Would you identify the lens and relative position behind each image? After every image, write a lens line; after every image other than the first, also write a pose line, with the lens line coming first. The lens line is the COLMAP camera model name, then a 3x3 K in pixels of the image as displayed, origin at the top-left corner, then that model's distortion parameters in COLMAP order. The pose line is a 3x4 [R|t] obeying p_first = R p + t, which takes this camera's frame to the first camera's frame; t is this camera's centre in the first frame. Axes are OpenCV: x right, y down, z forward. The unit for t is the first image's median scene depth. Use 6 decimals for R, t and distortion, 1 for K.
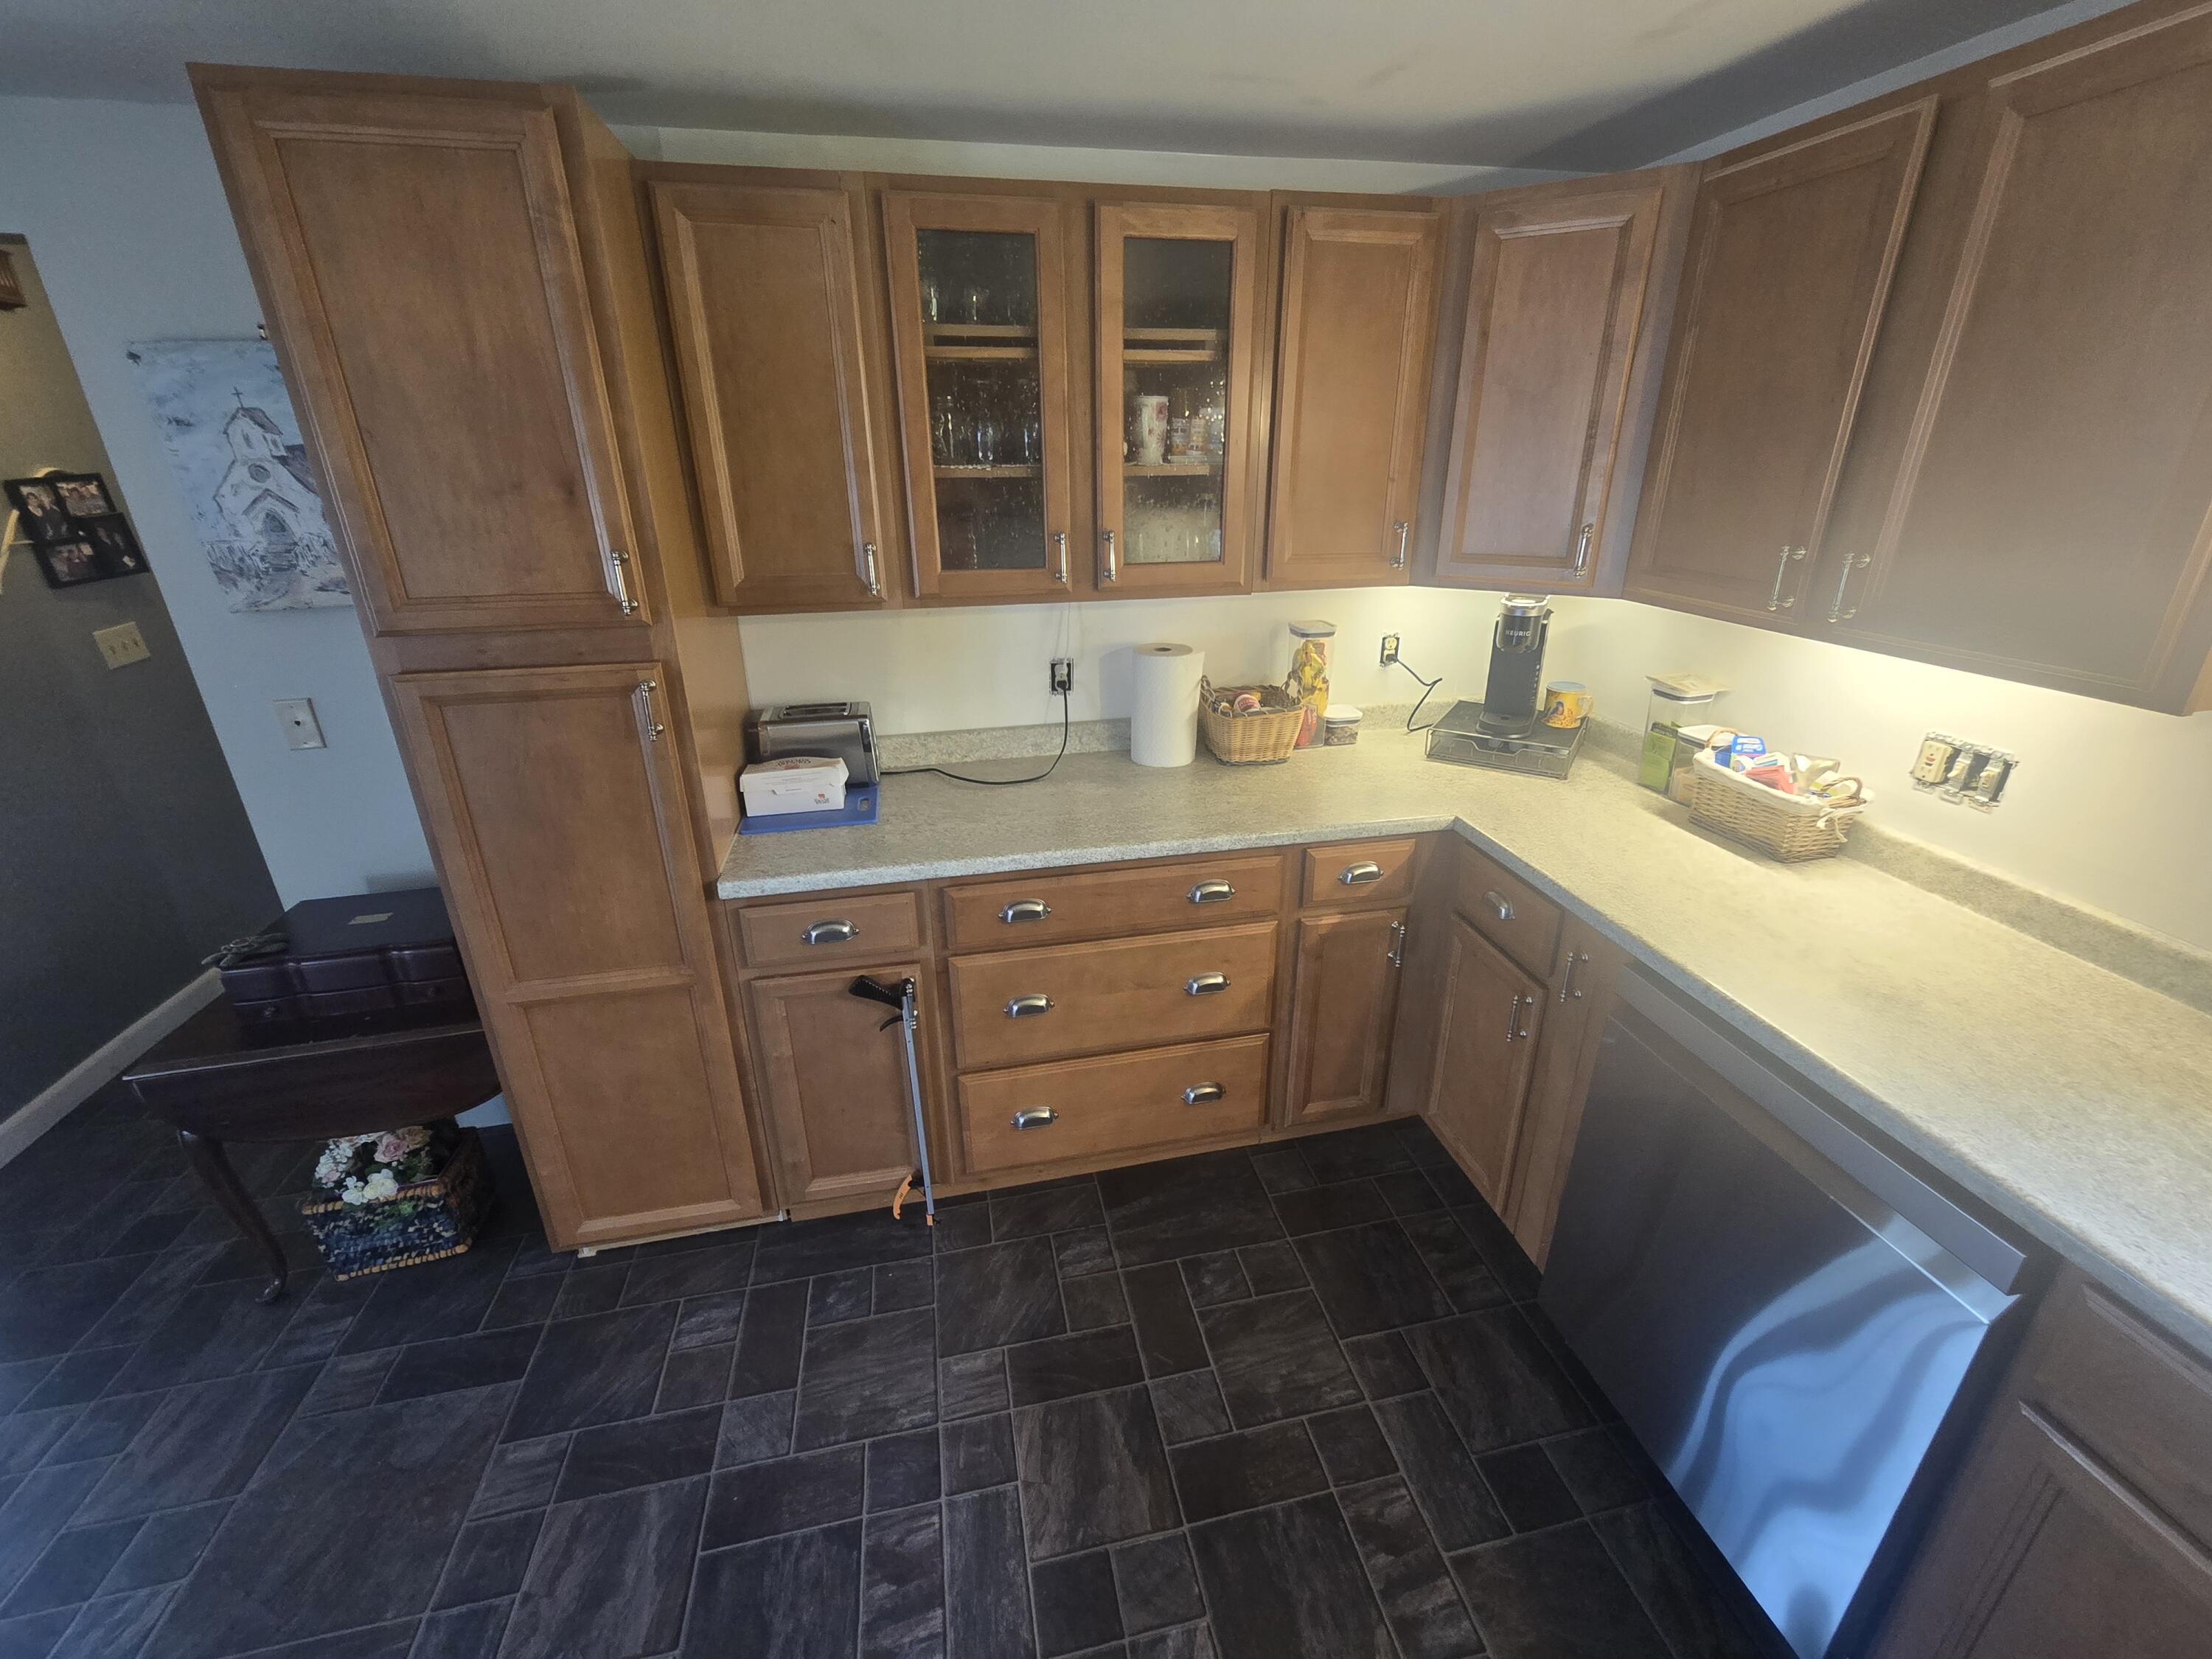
lens RADIAL K [[914.9, 0, 1109.2], [0, 914.9, 816.7], [0, 0, 1]] dist [-0.002061, -0.001252]
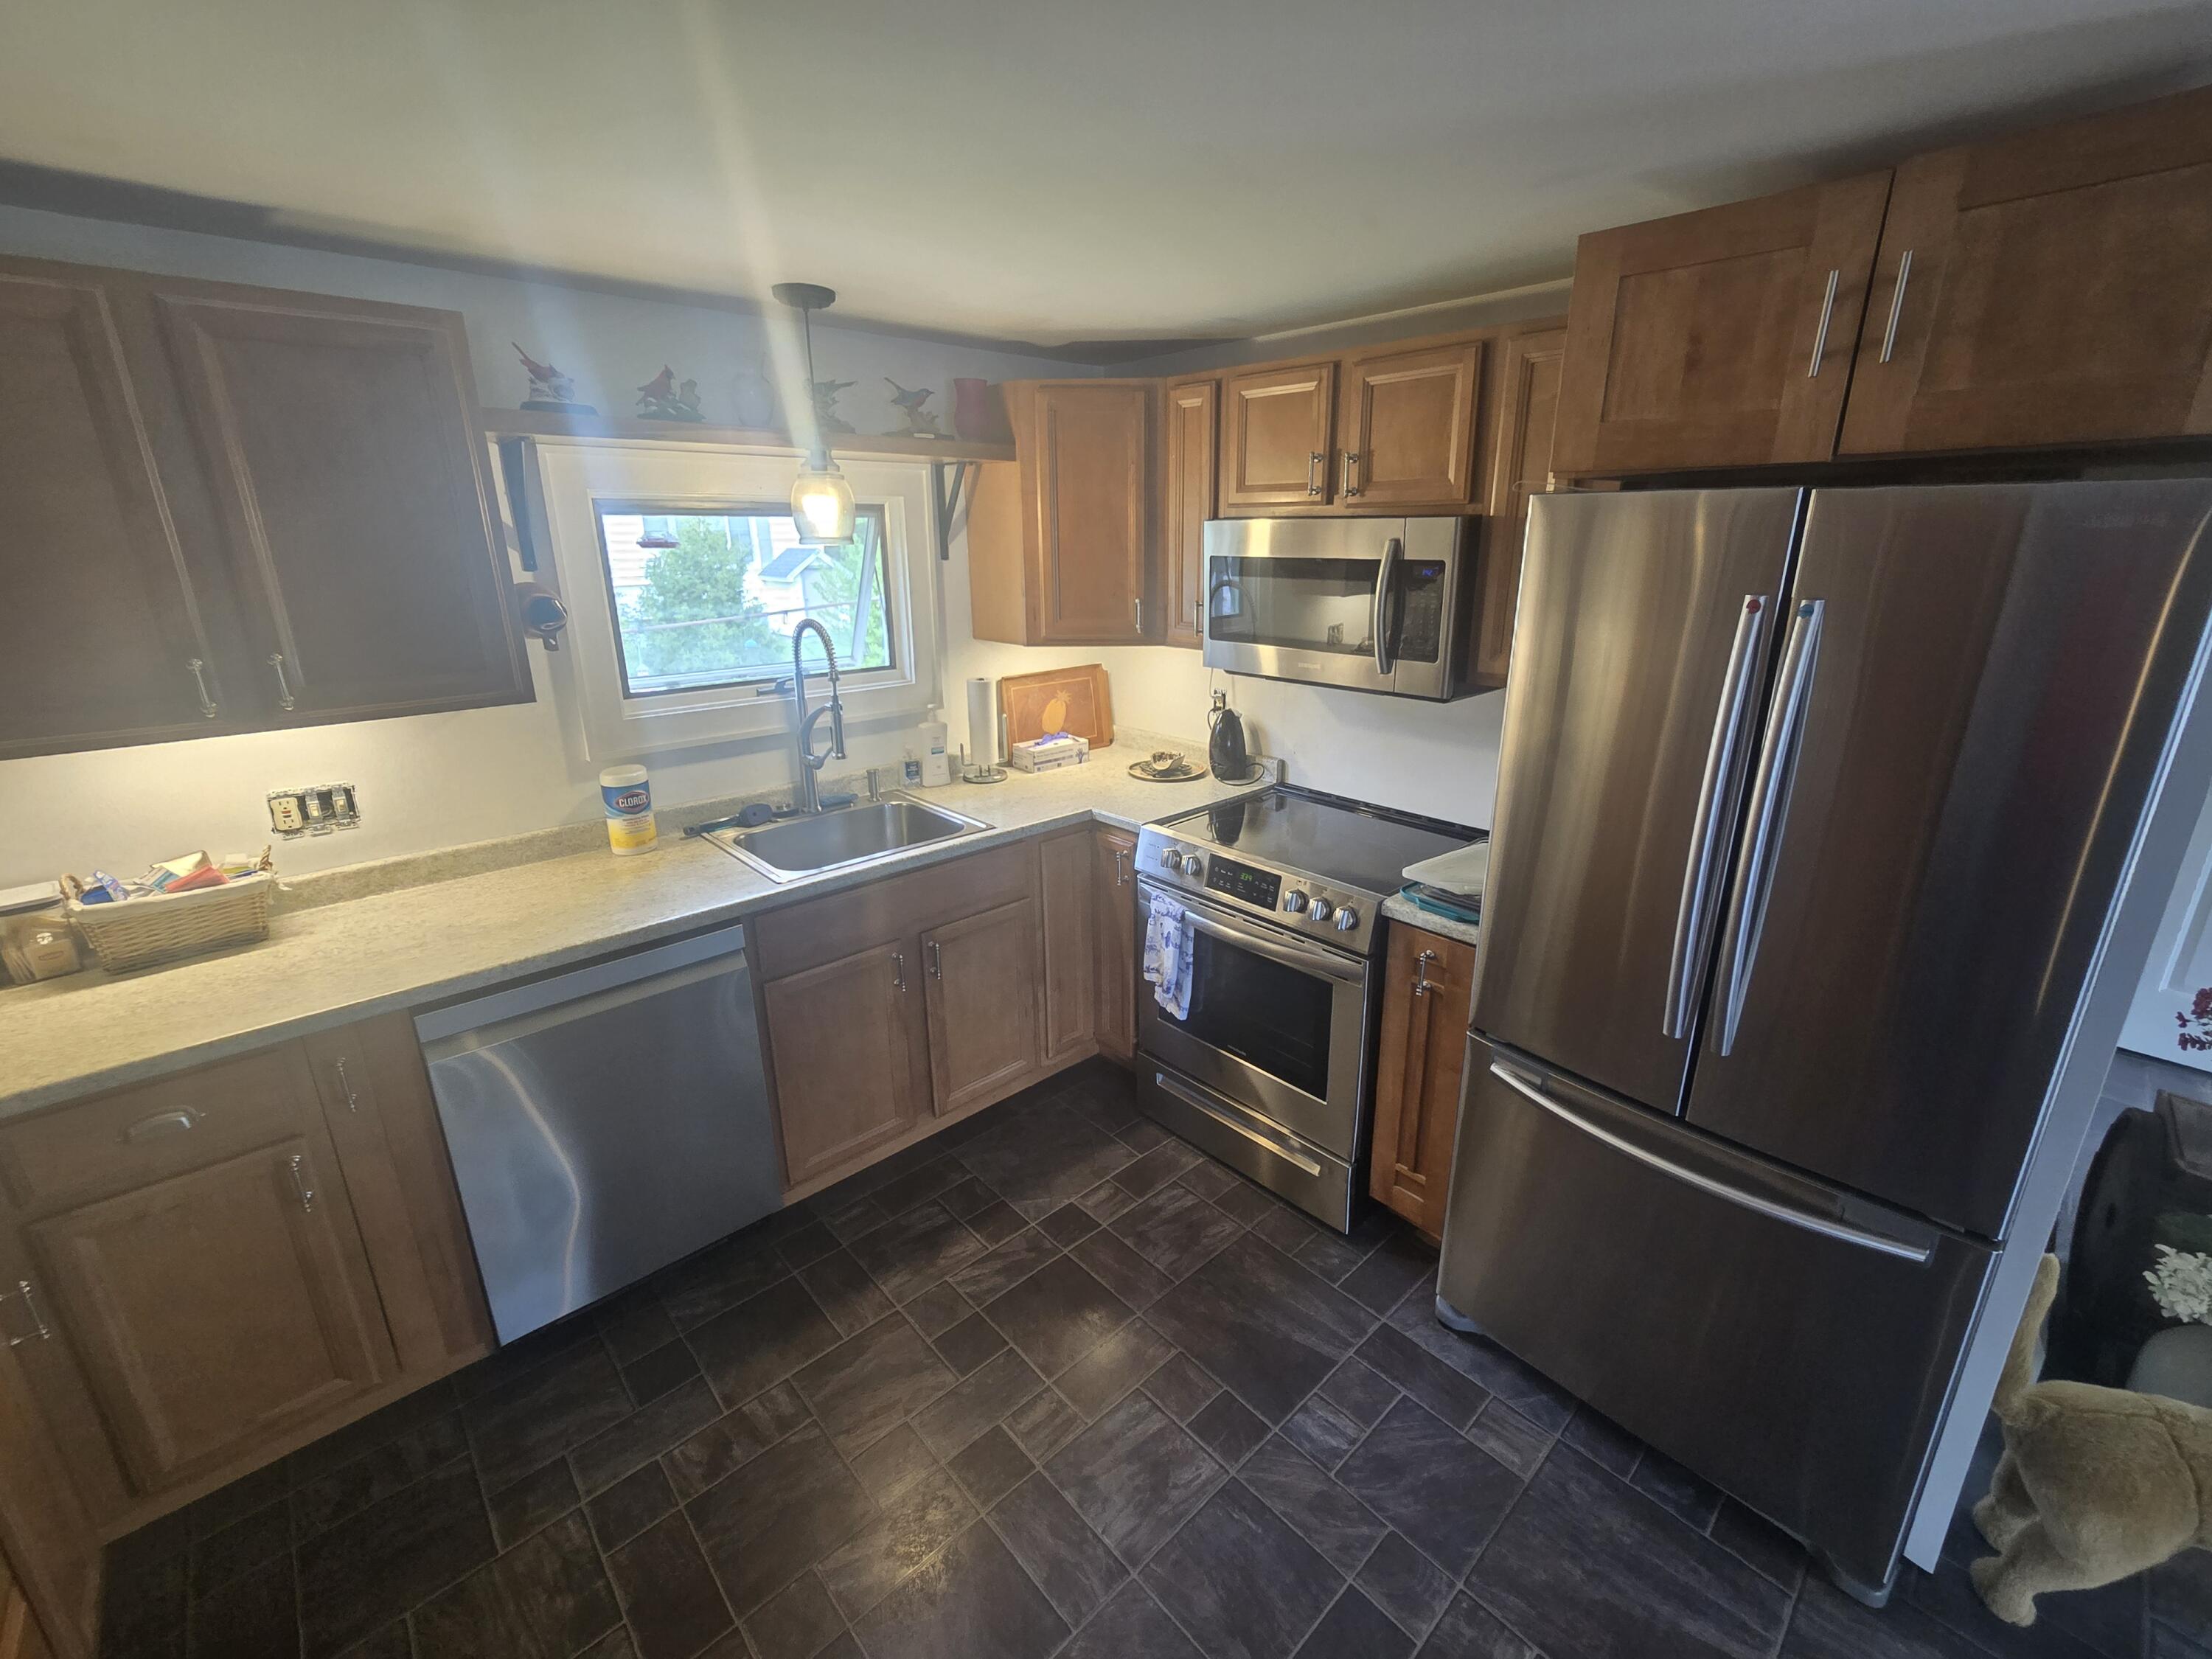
lens RADIAL K [[914.9, 0, 1134.6], [0, 914.9, 823.6], [0, 0, 1]] dist [-0.002061, -0.001252]
pose [[-0.529486, -0.248804, 0.811012, -0.669055], [0.325764, 0.823089, 0.465191, -0.237270], [-0.783277, 0.510511, -0.354763, 0.519622]]
